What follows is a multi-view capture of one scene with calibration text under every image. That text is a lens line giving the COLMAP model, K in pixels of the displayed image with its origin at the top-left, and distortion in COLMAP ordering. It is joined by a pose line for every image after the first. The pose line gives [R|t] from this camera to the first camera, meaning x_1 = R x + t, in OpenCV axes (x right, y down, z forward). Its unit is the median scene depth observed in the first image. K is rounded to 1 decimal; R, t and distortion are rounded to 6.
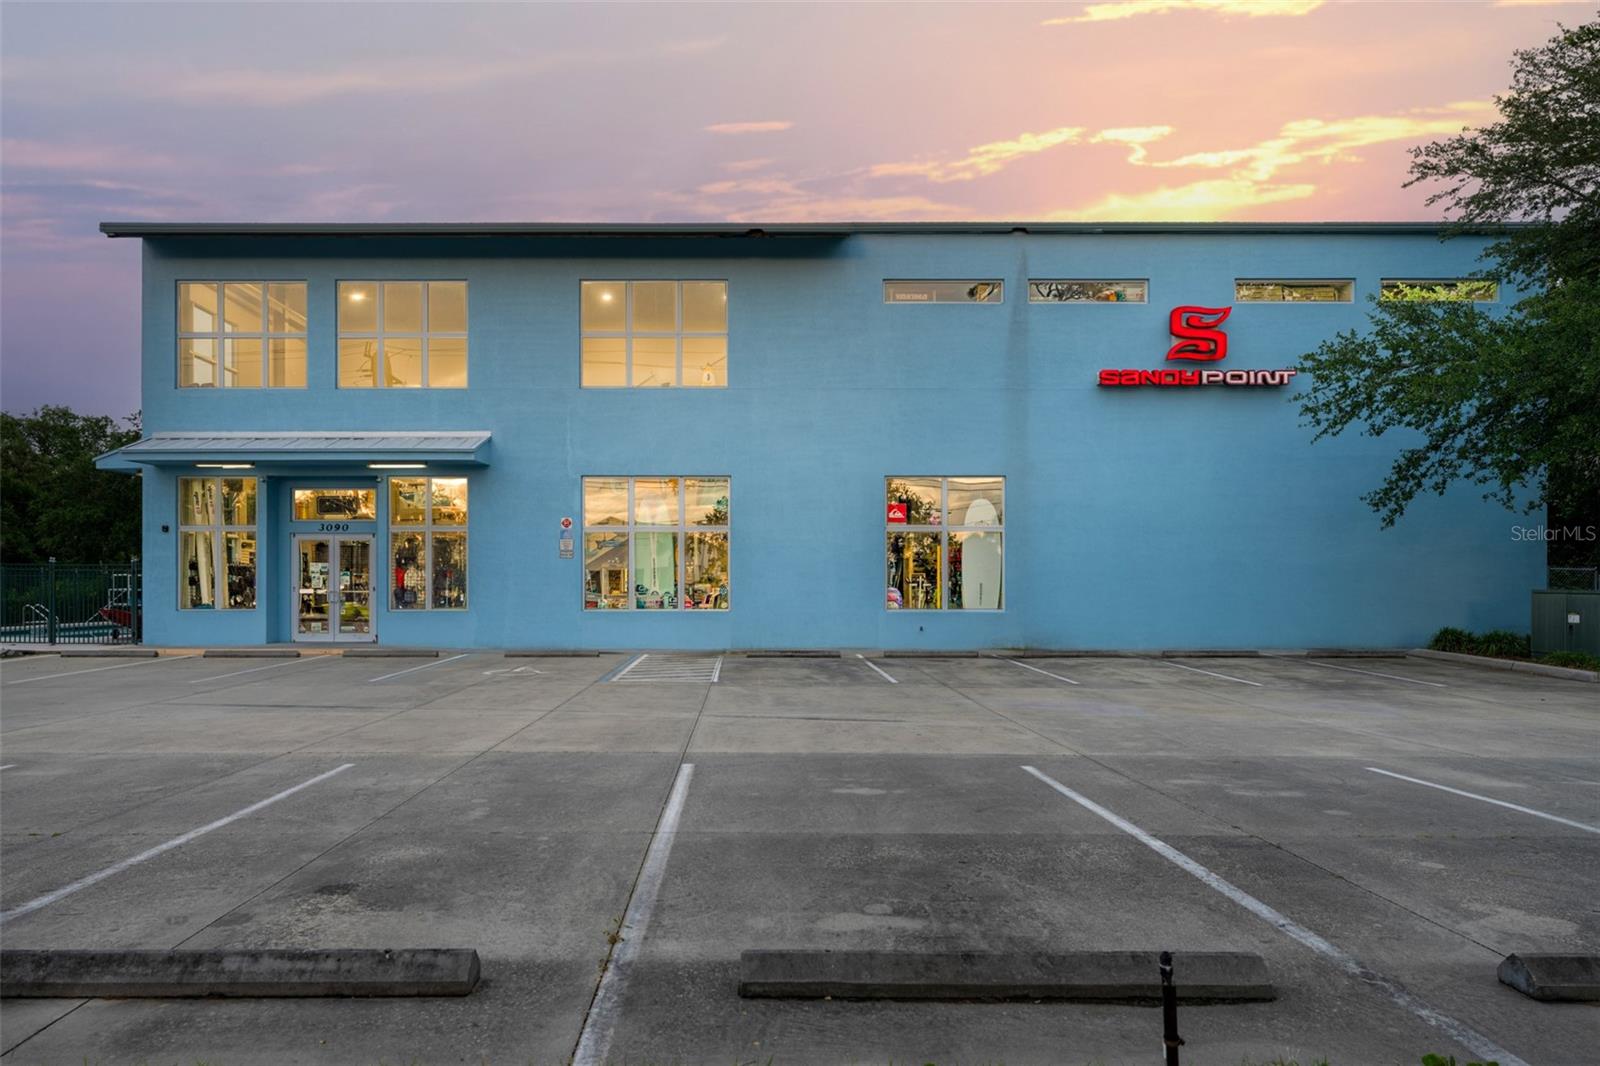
lens RADIAL K [[985.4, 0, 800.4], [0, 985.4, 547.3], [0, 0, 1]] dist [0.007726, 0.000703]
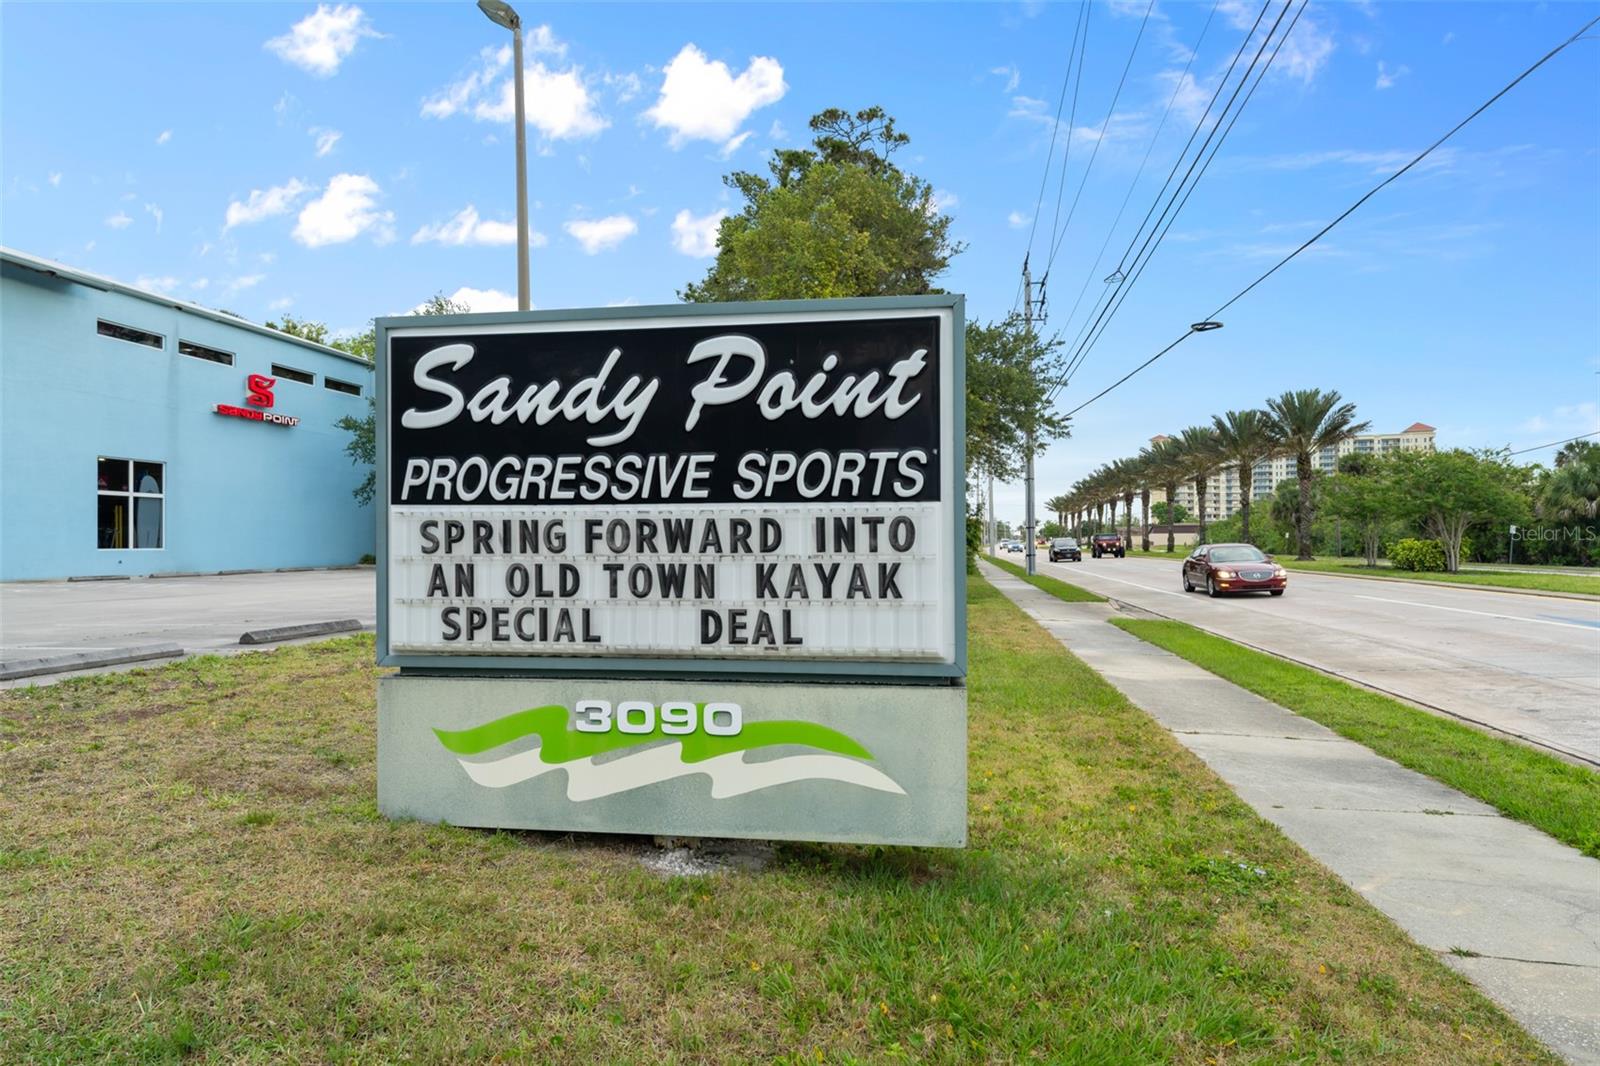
lens RADIAL K [[951.3, 0, 796.4], [0, 951.3, 534.1], [0, 0, 1]] dist [0.000605, -0.001670]
pose [[0.173355, 0.006731, 0.984836, -1.095754], [-0.011571, 0.999922, -0.004797, 0.035108], [-0.984791, -0.010564, 0.173419, -0.234380]]
